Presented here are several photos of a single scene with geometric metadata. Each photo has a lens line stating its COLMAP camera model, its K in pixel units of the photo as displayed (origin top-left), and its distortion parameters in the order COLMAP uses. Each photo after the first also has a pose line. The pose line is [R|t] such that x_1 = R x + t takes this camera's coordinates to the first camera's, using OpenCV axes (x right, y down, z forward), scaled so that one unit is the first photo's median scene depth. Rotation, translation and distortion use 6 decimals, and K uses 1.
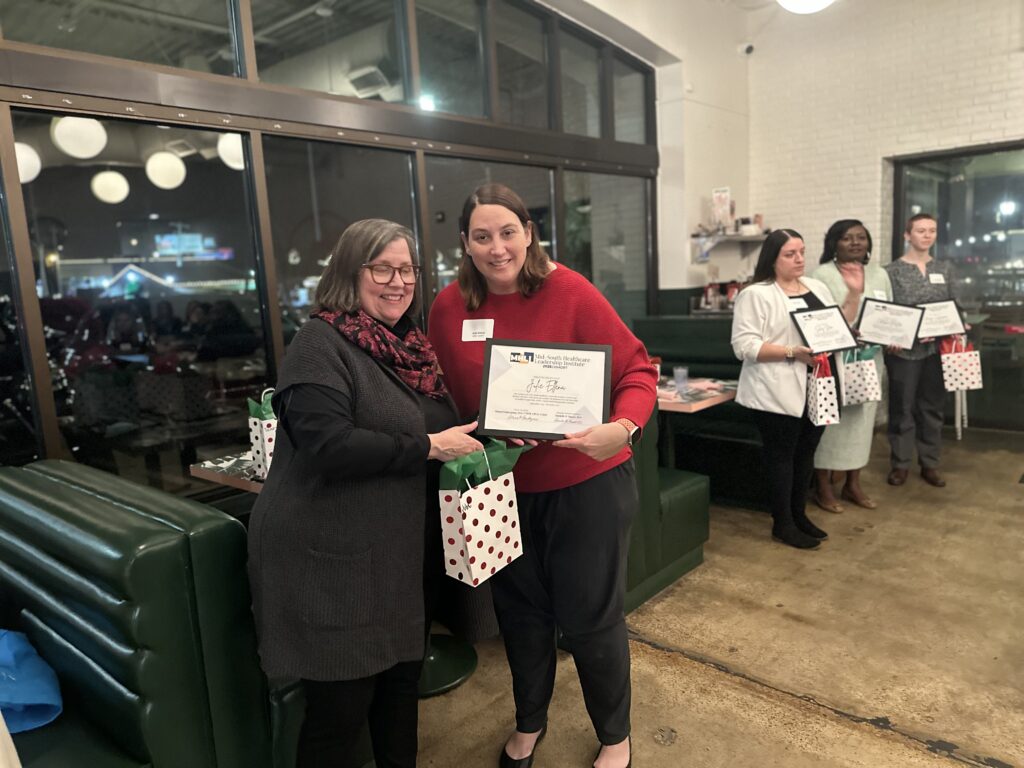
lens RADIAL K [[726.8, 0, 512.0], [0, 726.8, 384.0], [0, 0, 1]] dist [0.030522, -0.054231]
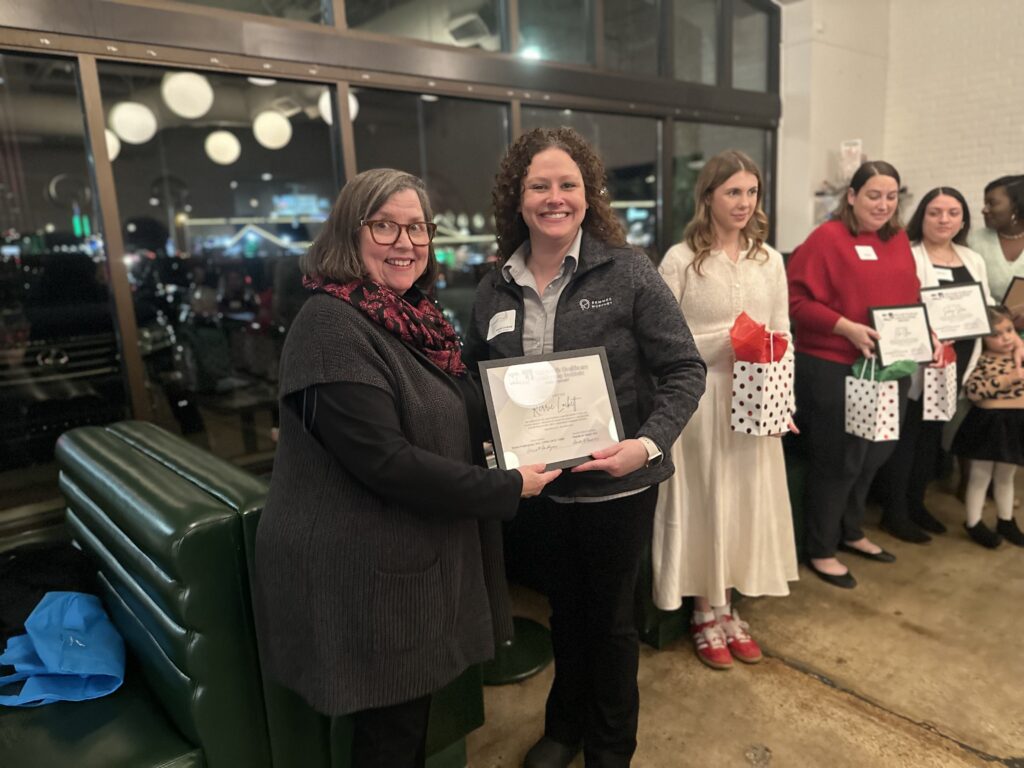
lens RADIAL K [[730.5, 0, 515.4], [0, 730.5, 390.0], [0, 0, 1]] dist [-0.000378, -0.010554]
pose [[0.990379, 0.034273, -0.134068, 0.012272], [-0.026386, 0.997839, 0.060171, -0.008595], [0.135841, -0.056054, 0.989144, 0.062054]]
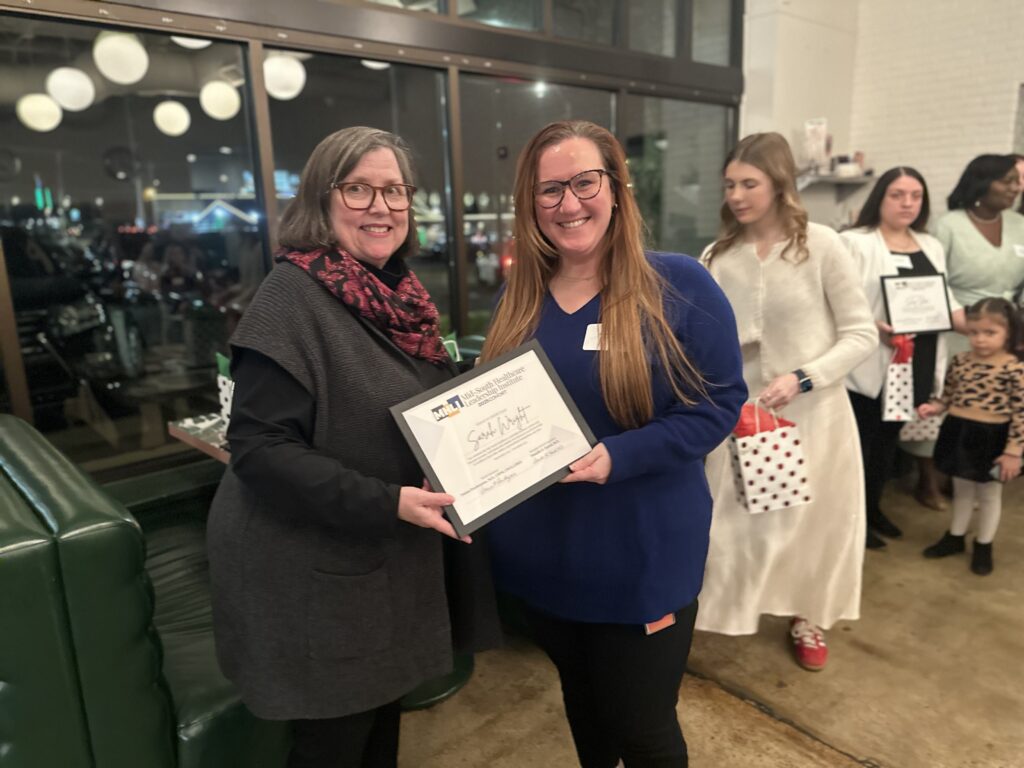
lens RADIAL K [[729.1, 0, 501.3], [0, 729.1, 384.5], [0, 0, 1]] dist [-0.002849, -0.007295]
pose [[0.992083, 0.048376, -0.115895, 0.054449], [-0.039357, 0.996107, 0.078879, -0.018690], [0.119259, -0.073693, 0.990125, 0.140732]]
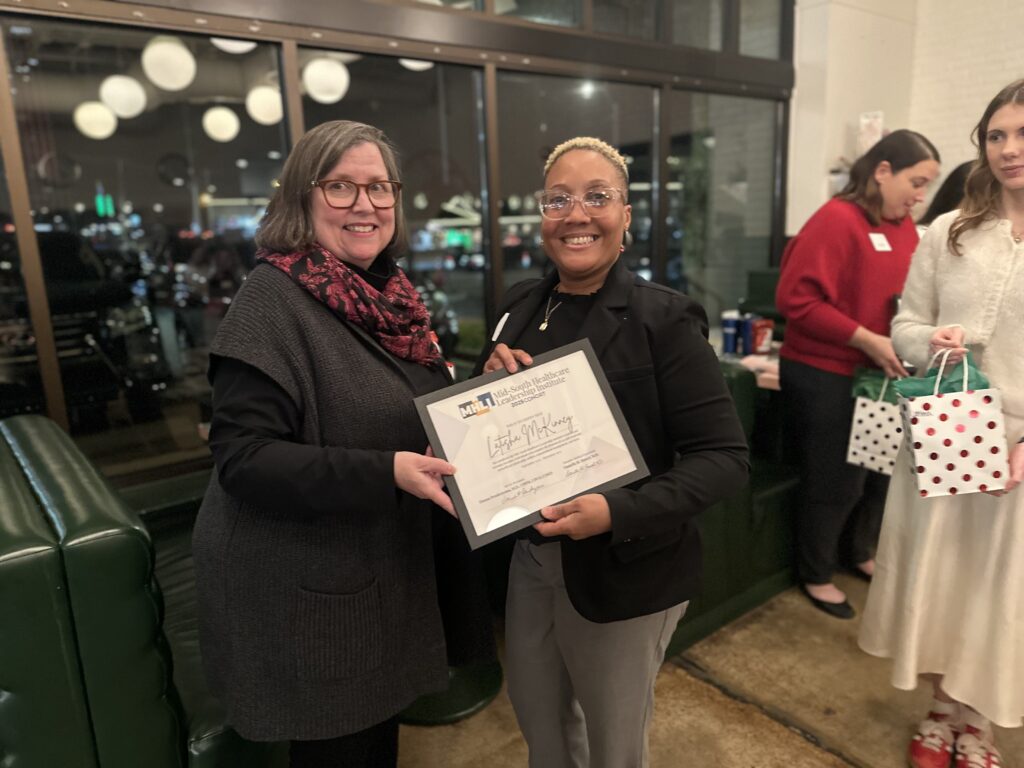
lens RADIAL K [[729.1, 0, 501.3], [0, 729.1, 384.5], [0, 0, 1]] dist [-0.002849, -0.007295]
pose [[0.982428, 0.053923, -0.178685, 0.064832], [-0.040538, 0.996150, 0.077735, -0.018955], [0.182188, -0.069126, 0.980831, 0.166426]]
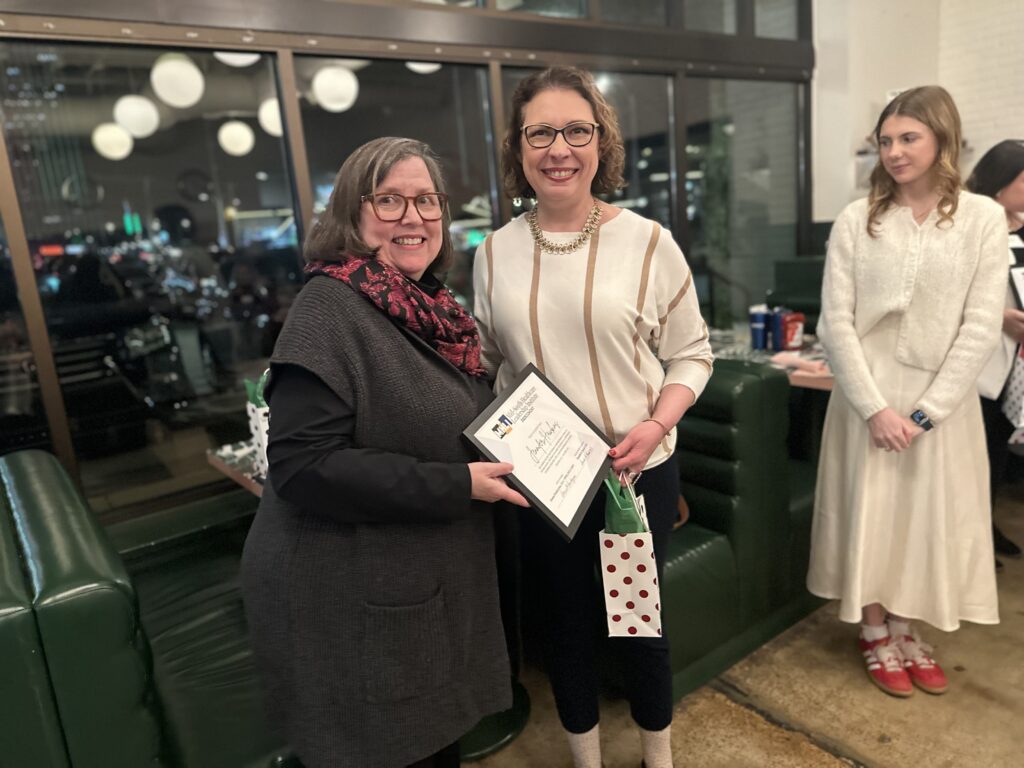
lens RADIAL K [[729.2, 0, 501.8], [0, 729.2, 379.9], [0, 0, 1]] dist [-0.008380, -0.002057]
pose [[0.976082, 0.011624, -0.217093, 0.070914], [0.004783, 0.997180, 0.074899, -0.029767], [0.217351, -0.074146, 0.973273, 0.205124]]
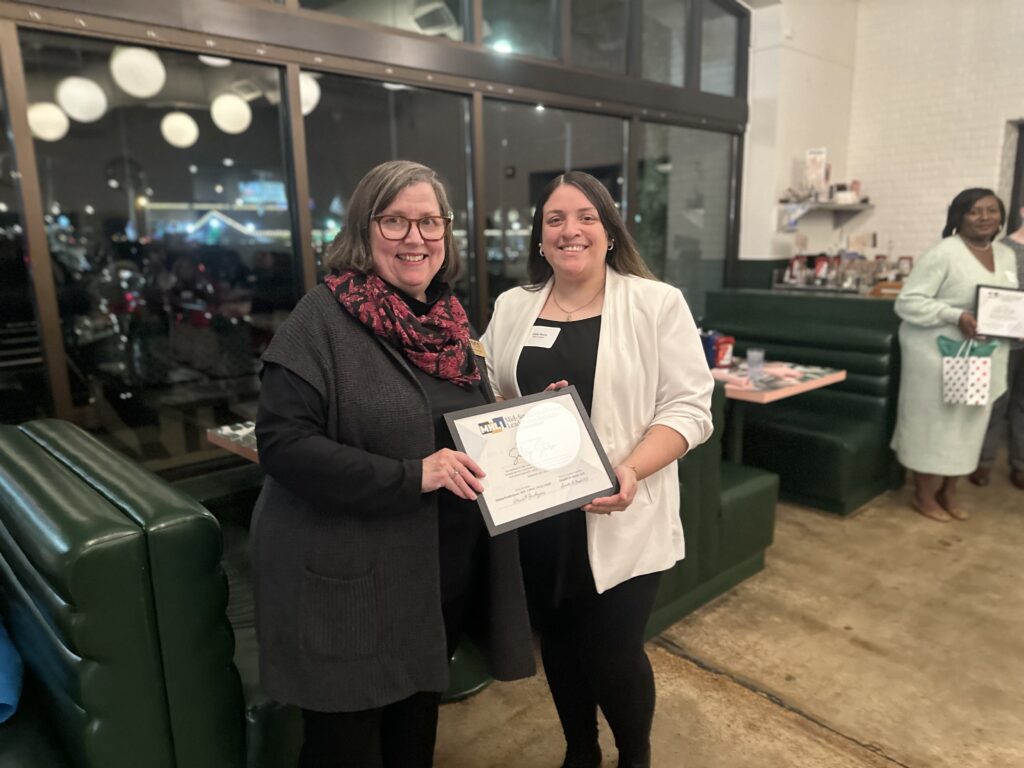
lens RADIAL K [[728.1, 0, 523.4], [0, 728.1, 395.1], [0, 0, 1]] dist [-0.000124, -0.010359]
pose [[0.995211, 0.058777, -0.078103, 0.024456], [-0.053374, 0.996150, 0.069546, -0.015904], [0.081890, -0.065044, 0.994517, 0.096610]]
